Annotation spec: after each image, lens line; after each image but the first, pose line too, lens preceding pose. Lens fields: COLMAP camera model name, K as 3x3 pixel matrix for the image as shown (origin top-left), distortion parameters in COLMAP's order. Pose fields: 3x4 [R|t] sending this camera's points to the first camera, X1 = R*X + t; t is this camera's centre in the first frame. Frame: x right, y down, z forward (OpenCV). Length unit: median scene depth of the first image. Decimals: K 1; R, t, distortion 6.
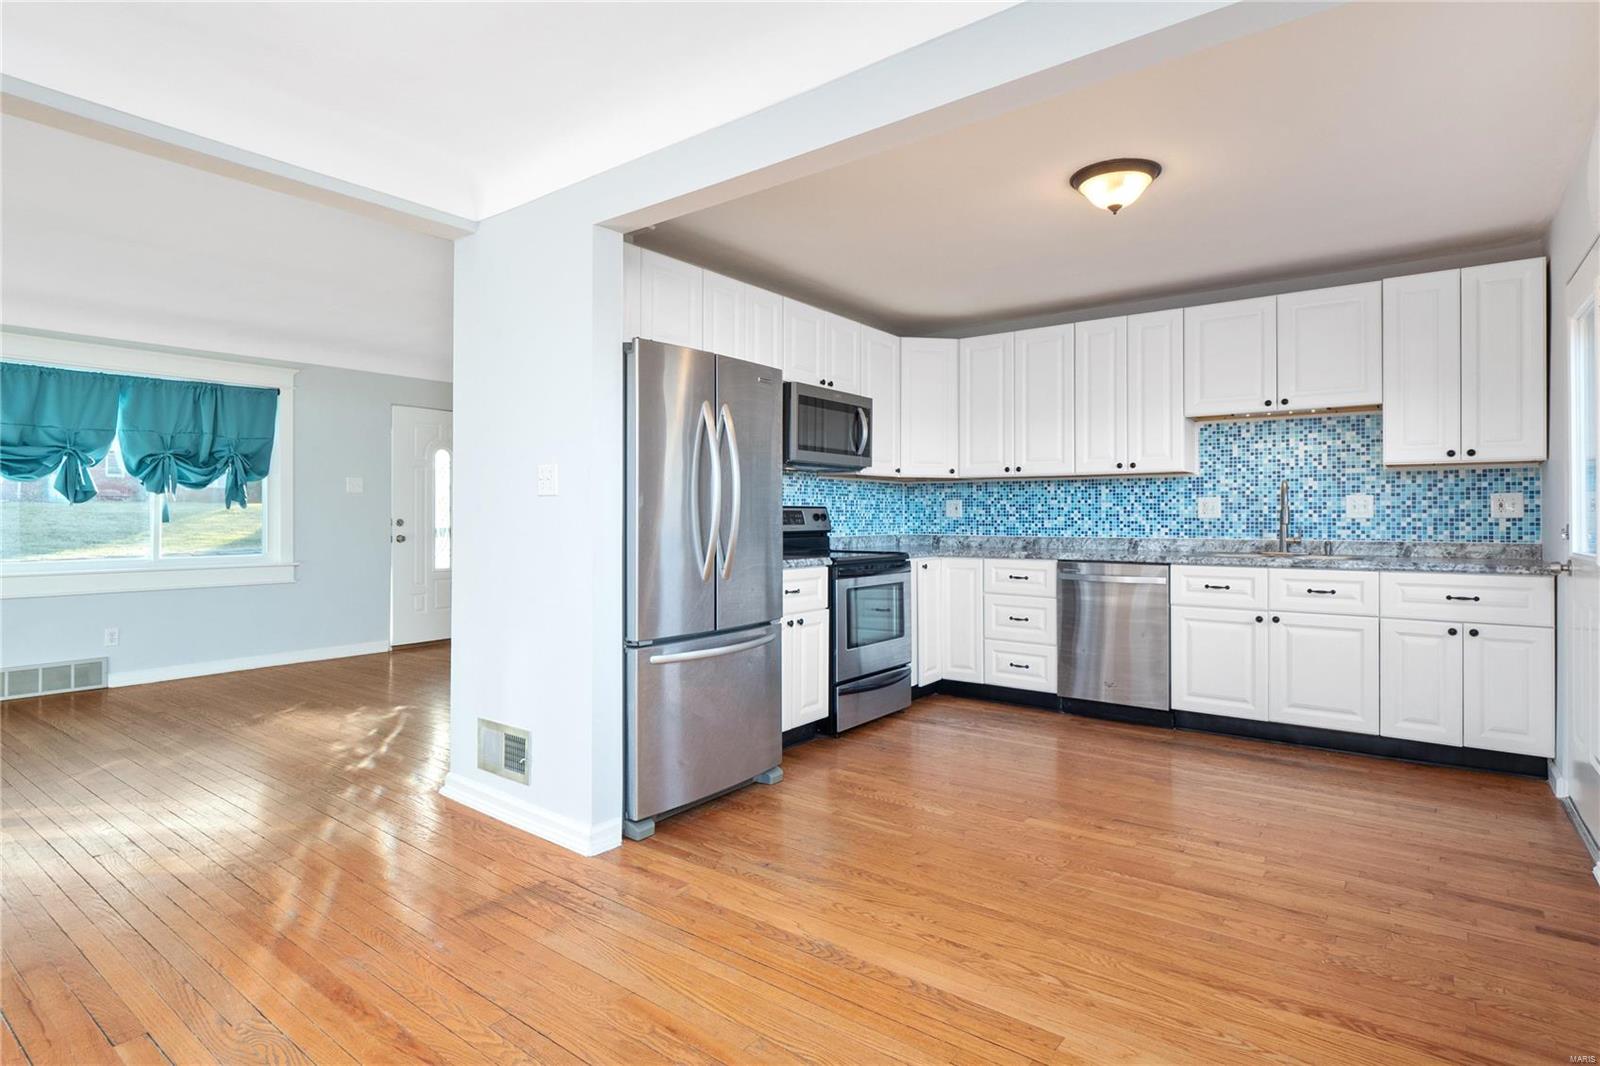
lens RADIAL K [[817.5, 0, 788.5], [0, 817.5, 511.1], [0, 0, 1]] dist [-0.000493, -0.002698]
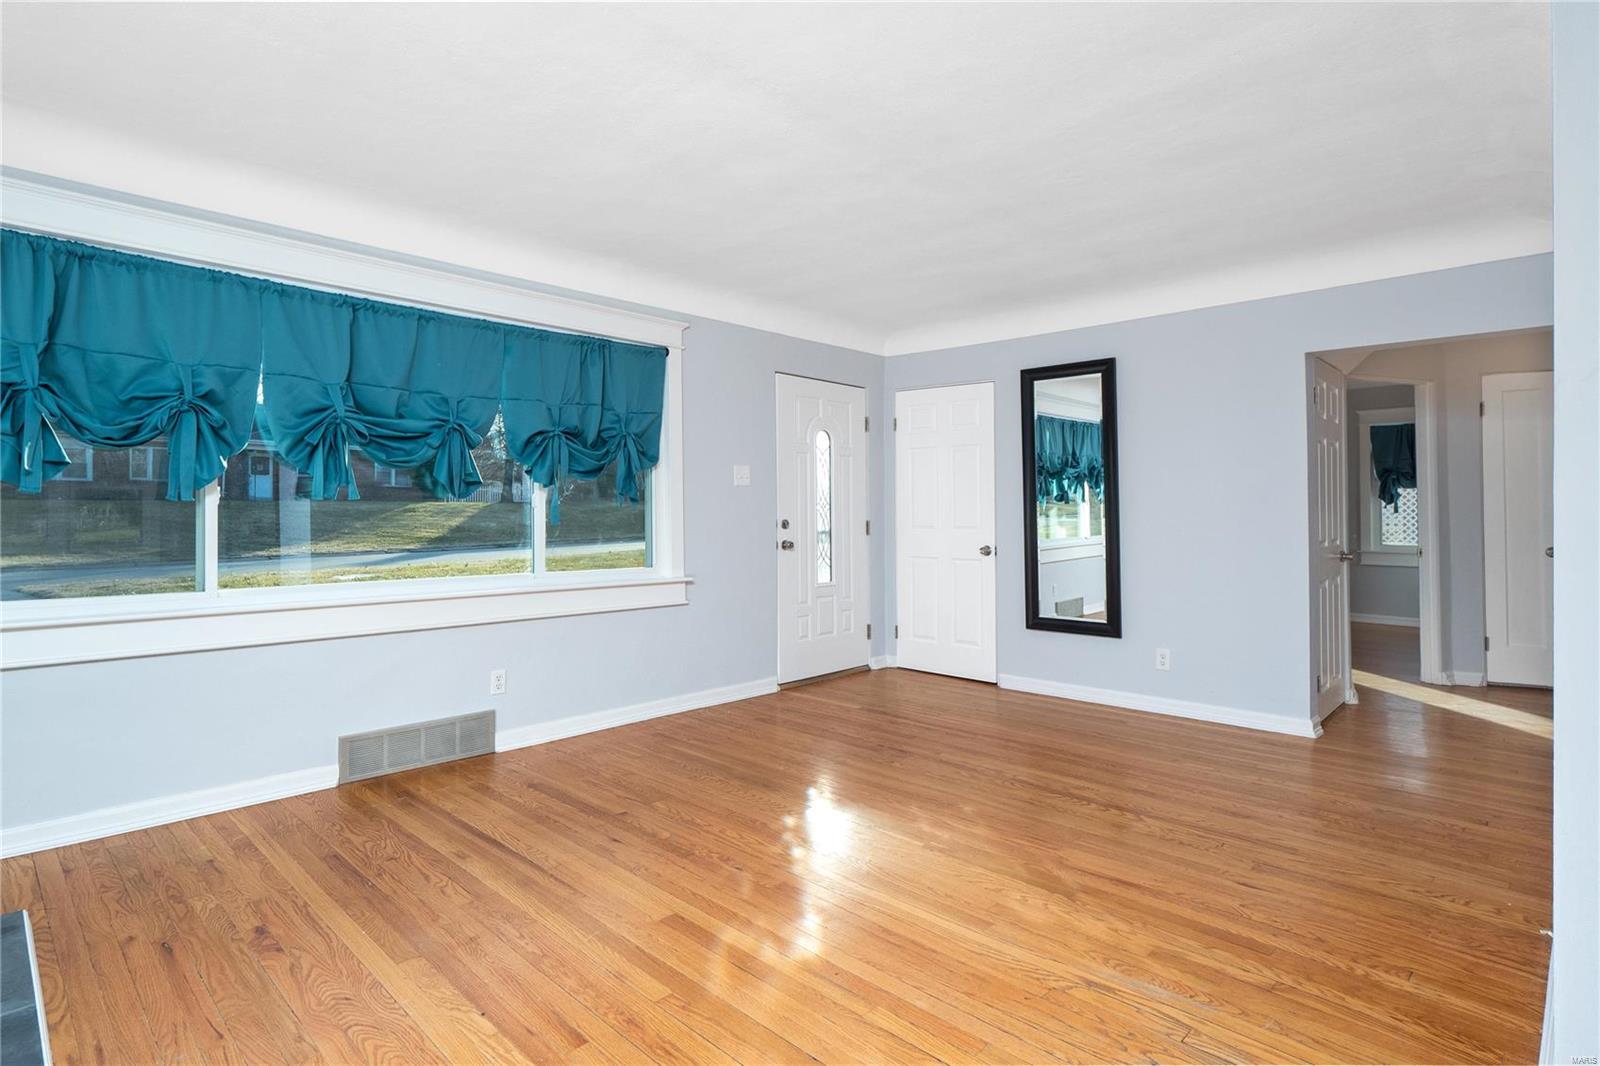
lens RADIAL K [[817.5, 0, 815.1], [0, 817.5, 507.4], [0, 0, 1]] dist [-0.000493, -0.002698]
pose [[0.994921, -0.000602, -0.100653, -0.426570], [0.000461, 0.999999, -0.001424, -0.000850], [0.100654, 0.001371, 0.994921, 0.271086]]
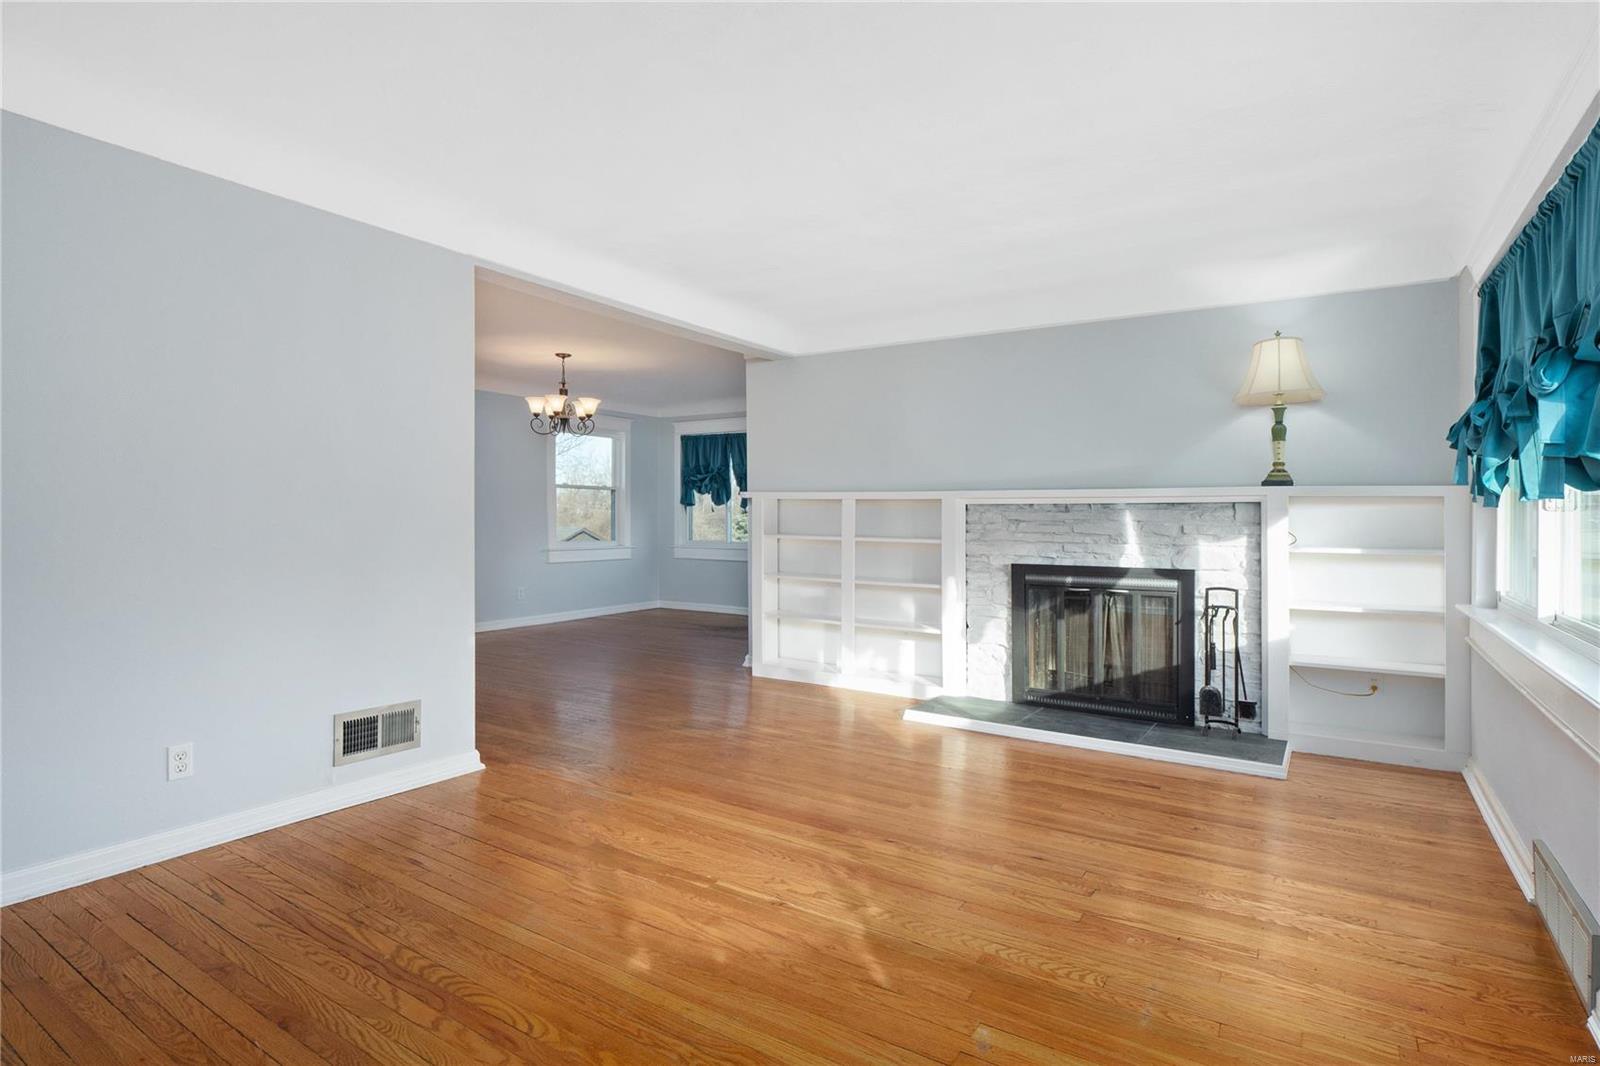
lens RADIAL K [[817.5, 0, 812.2], [0, 817.5, 524.8], [0, 0, 1]] dist [-0.000493, -0.002698]
pose [[-0.995623, -0.006935, -0.093198, -0.420708], [-0.007043, 0.999975, 0.000837, 0.006520], [0.093190, 0.001490, -0.995647, 1.172356]]
